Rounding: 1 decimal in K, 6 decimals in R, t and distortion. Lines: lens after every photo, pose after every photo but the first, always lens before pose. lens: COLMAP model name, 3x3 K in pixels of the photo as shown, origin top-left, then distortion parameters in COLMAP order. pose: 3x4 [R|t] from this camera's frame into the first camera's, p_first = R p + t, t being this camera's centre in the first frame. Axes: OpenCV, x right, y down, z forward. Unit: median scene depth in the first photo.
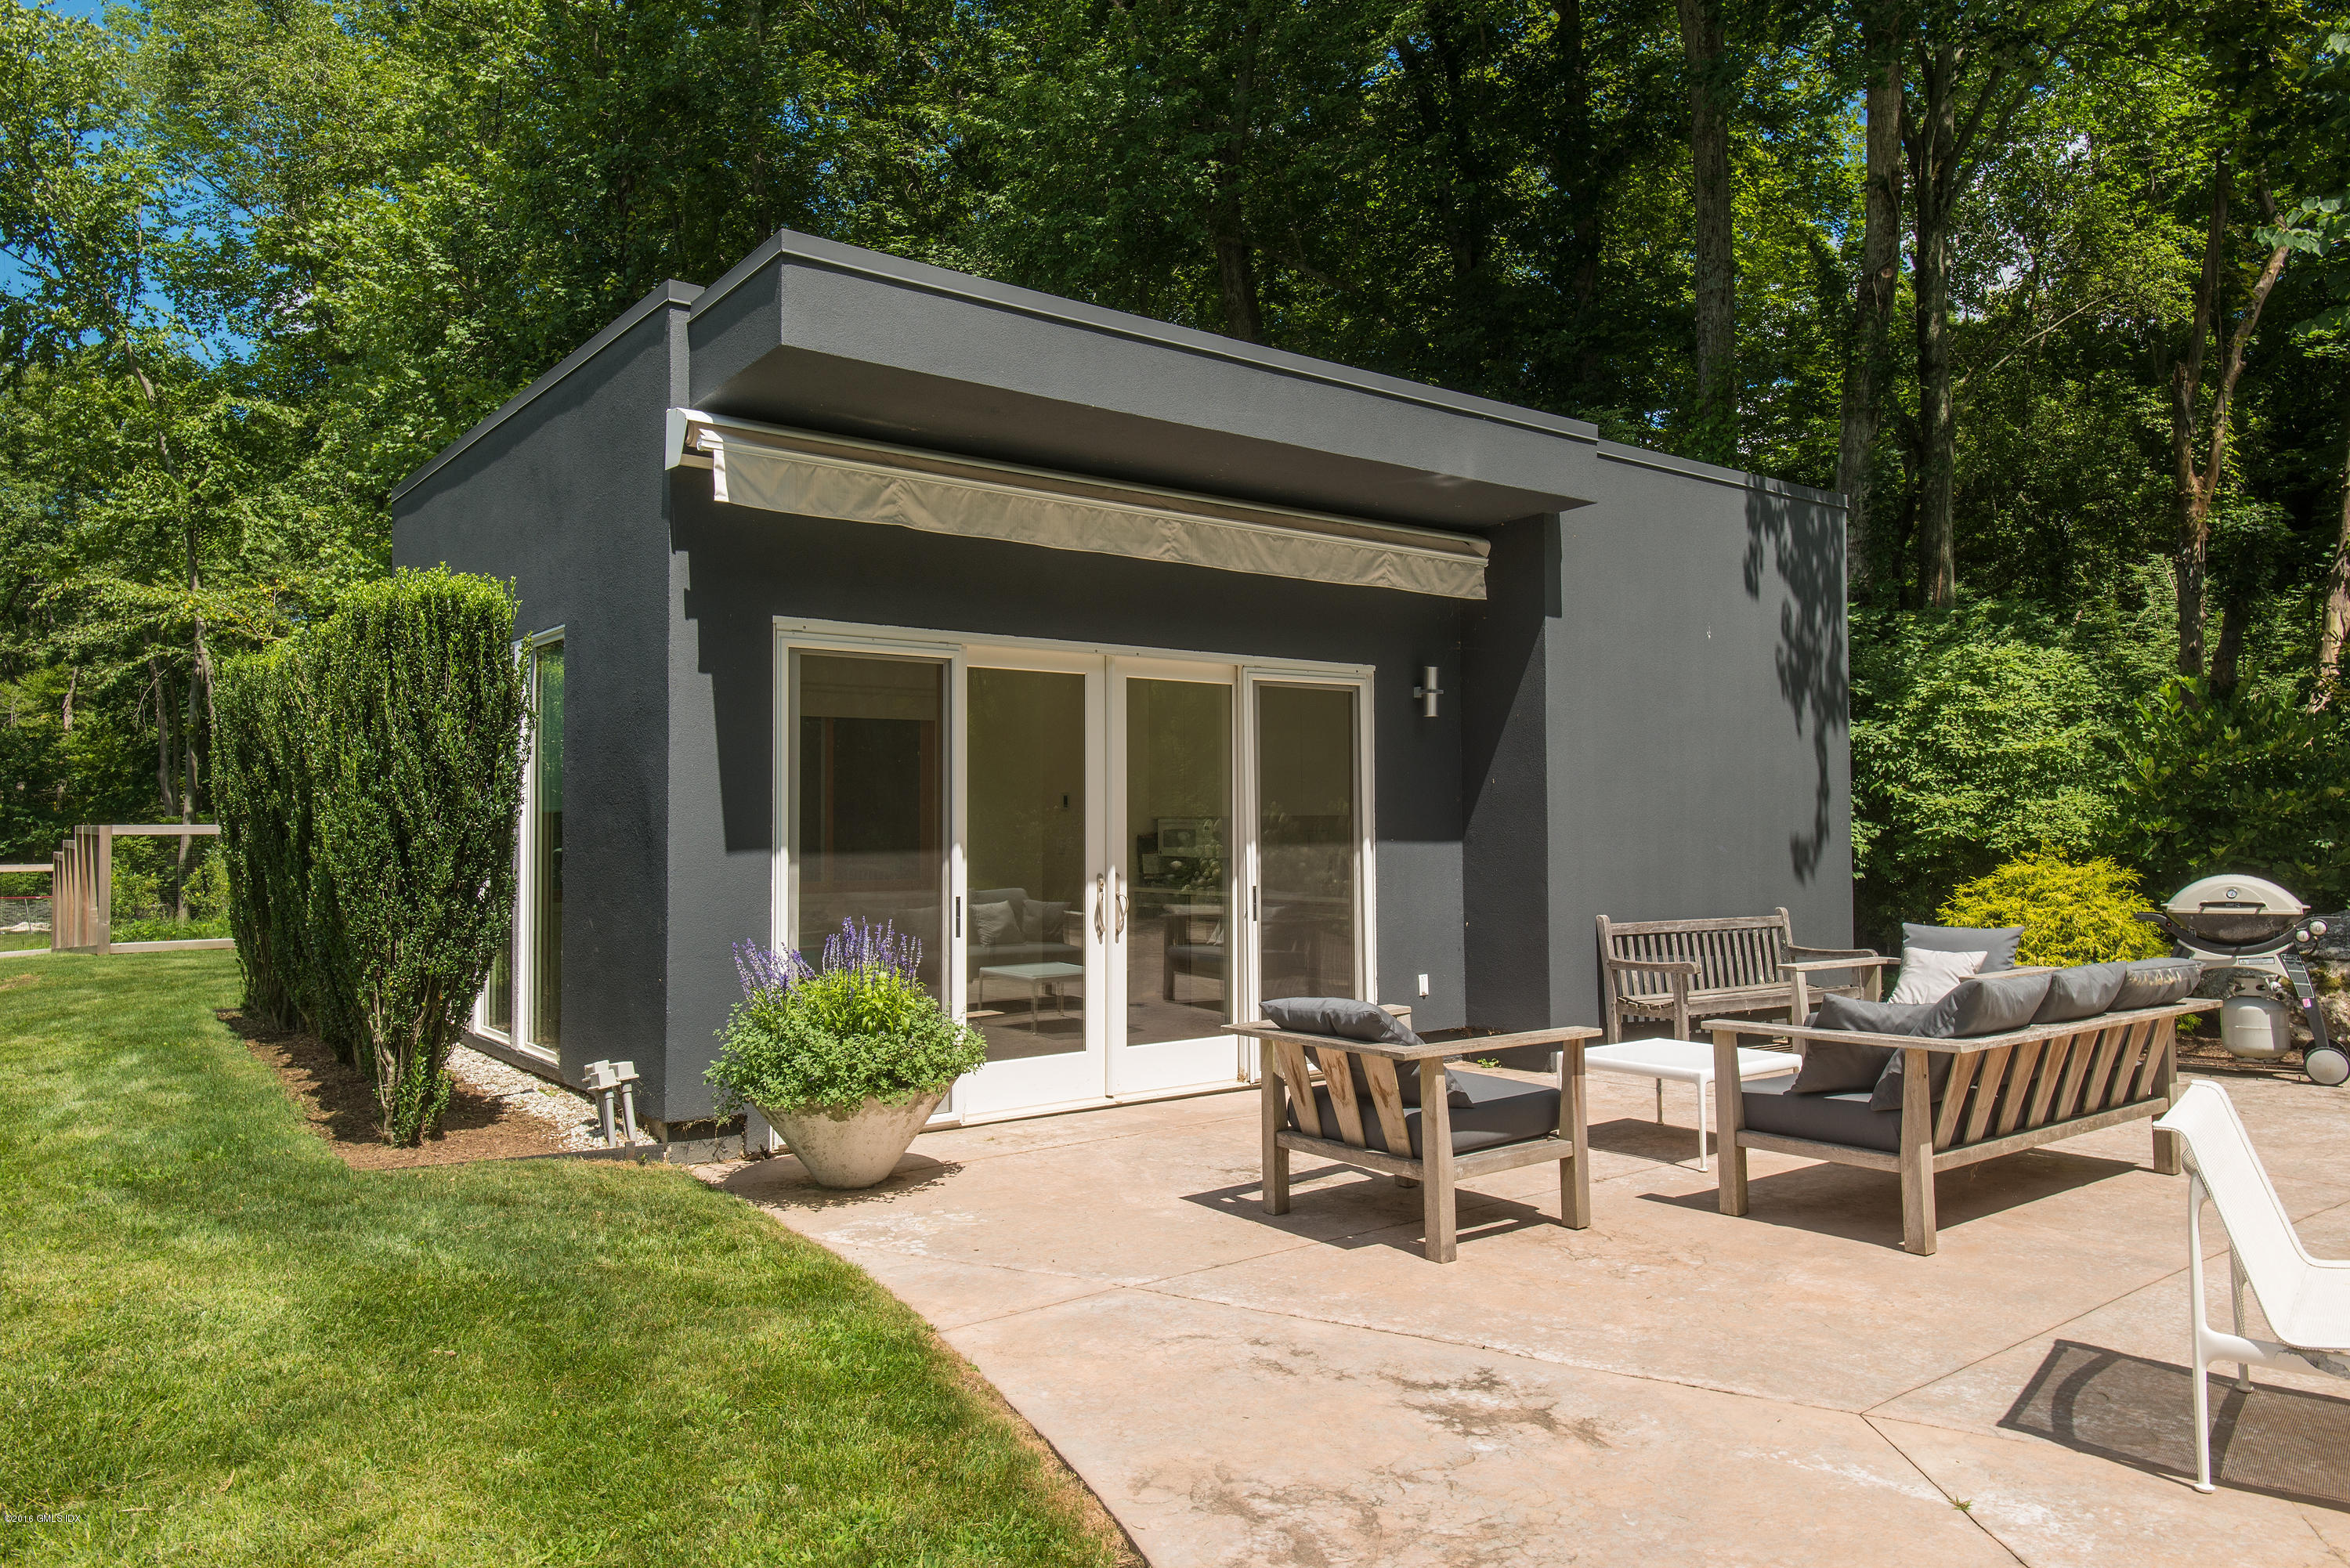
lens RADIAL K [[1583.4, 0, 1175.1], [0, 1583.4, 778.9], [0, 0, 1]] dist [0.001023, 0.000214]
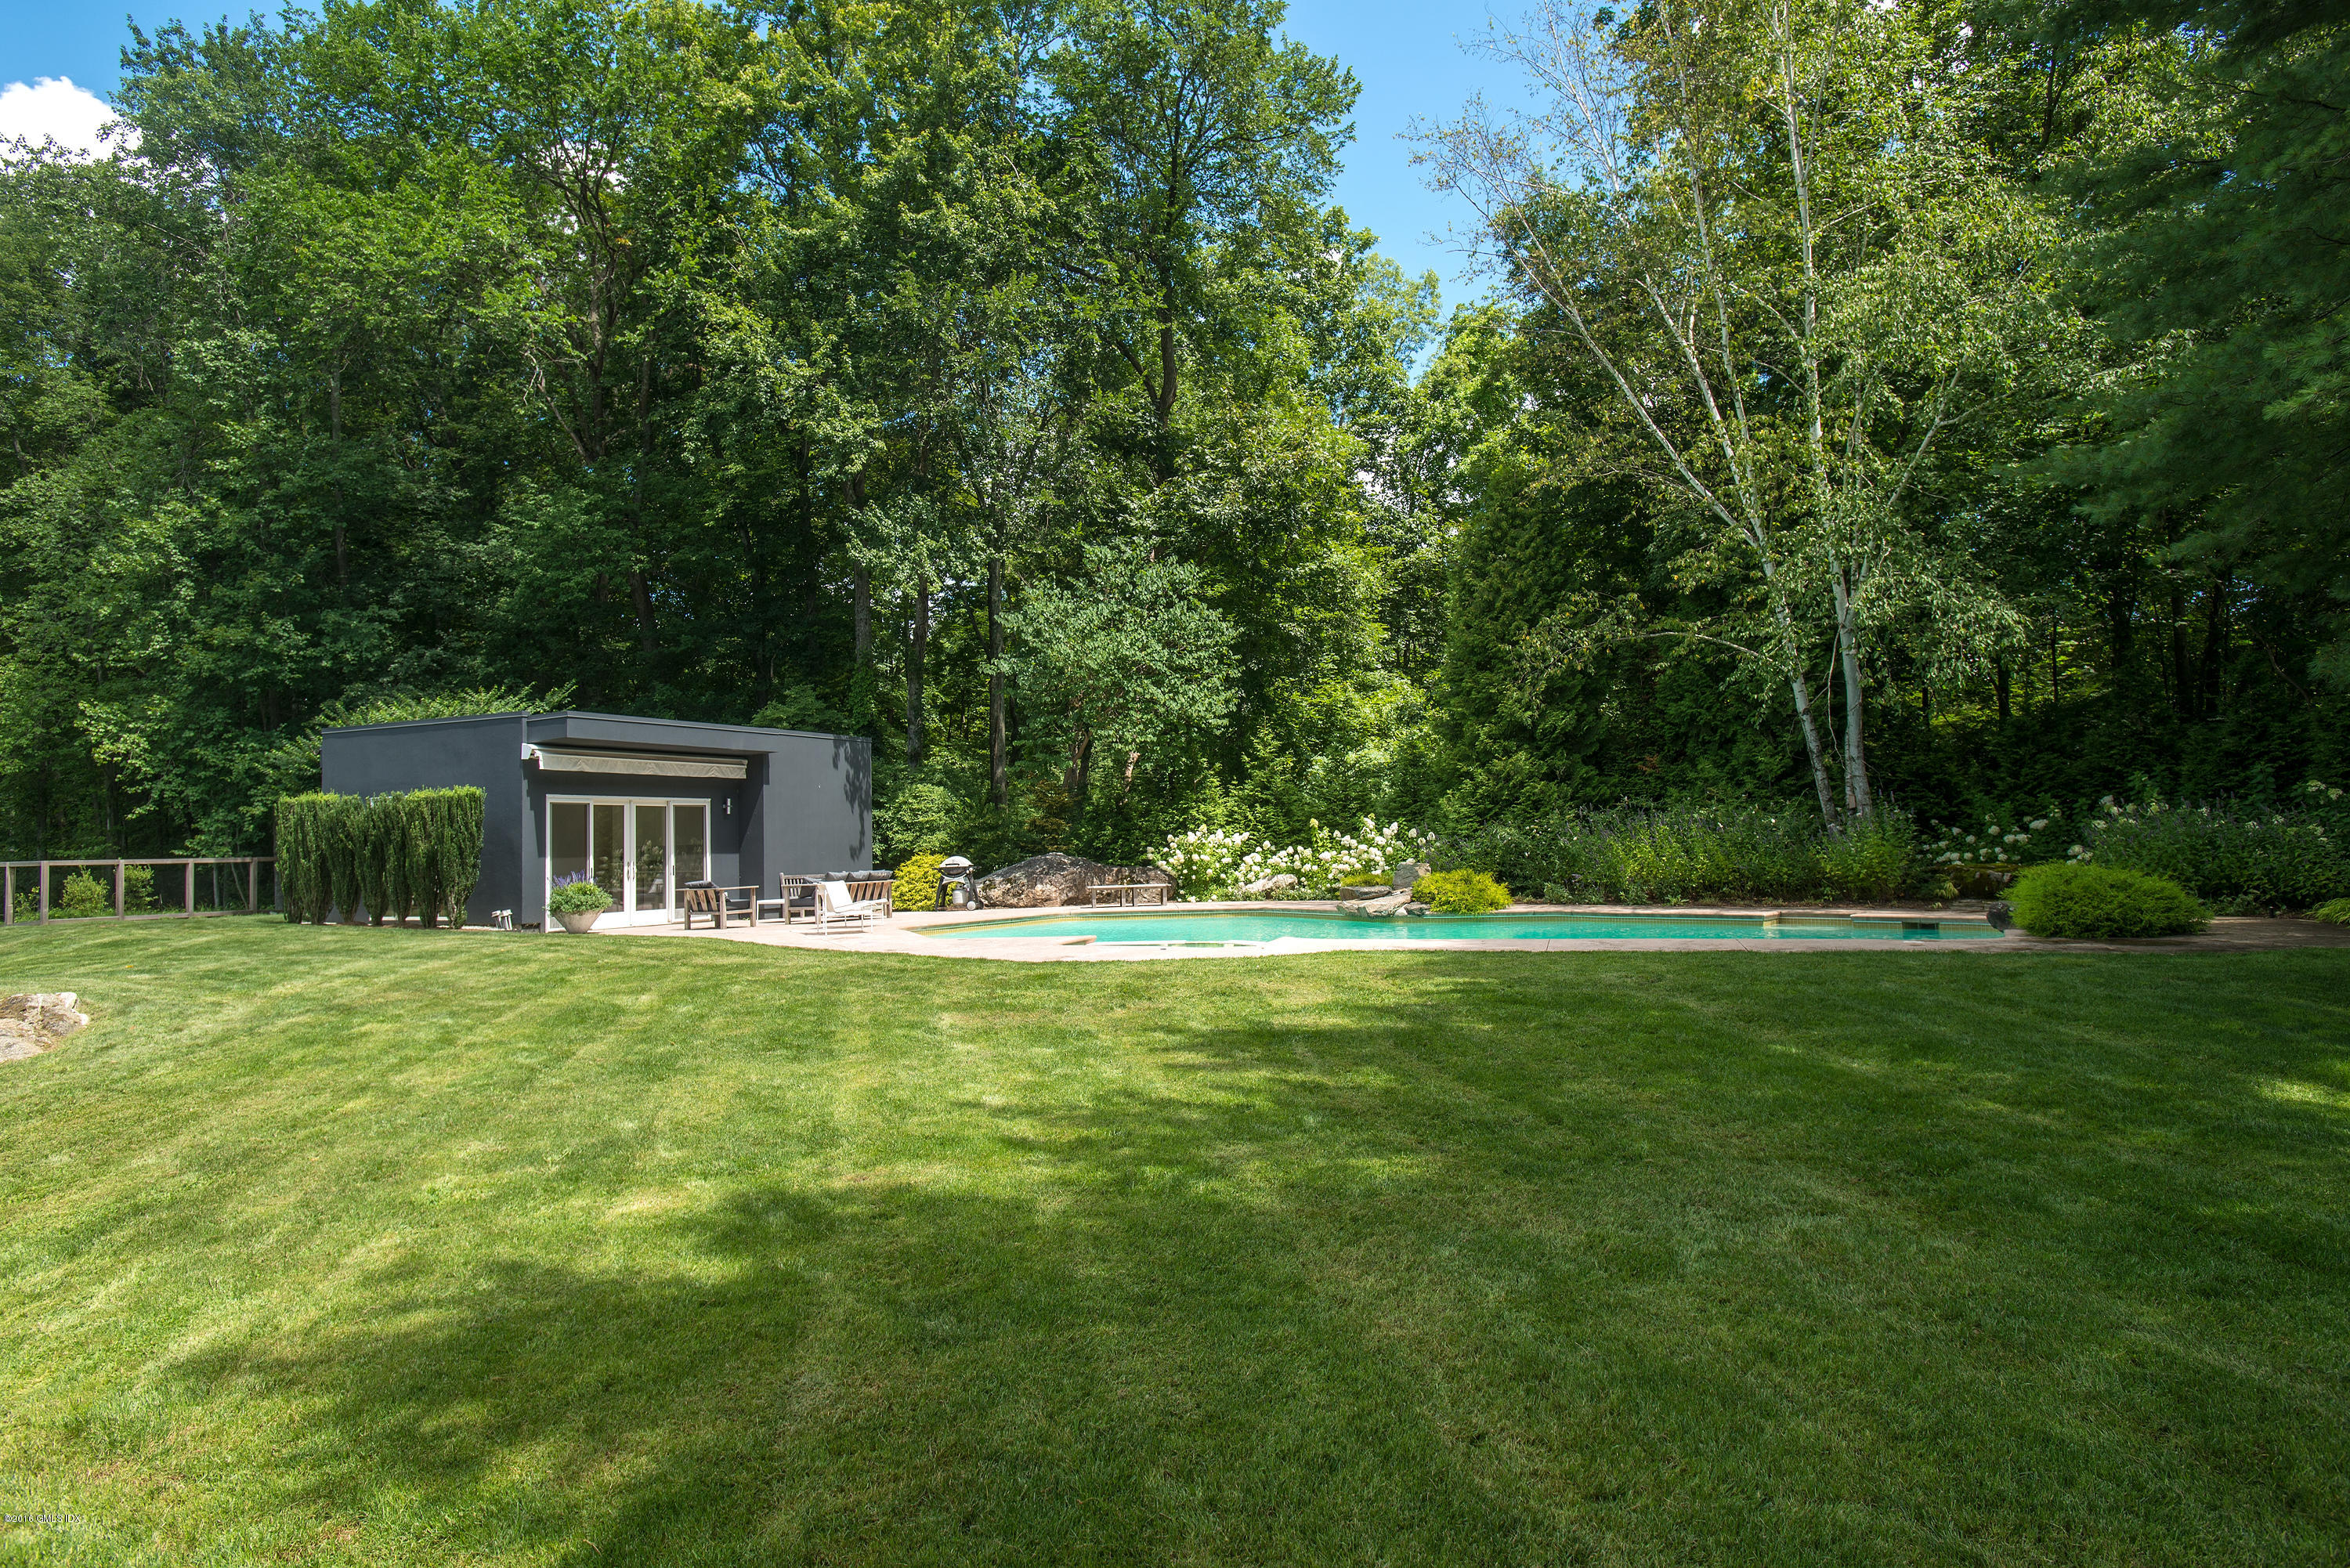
lens RADIAL K [[1477.1, 0, 1178.7], [0, 1477.1, 772.9], [0, 0, 1]] dist [0.031101, 0.000906]
pose [[0.909347, 0.003290, 0.416025, -0.293714], [0.008704, 0.999599, -0.026929, -0.036224], [-0.415947, 0.028109, 0.908954, -2.390253]]
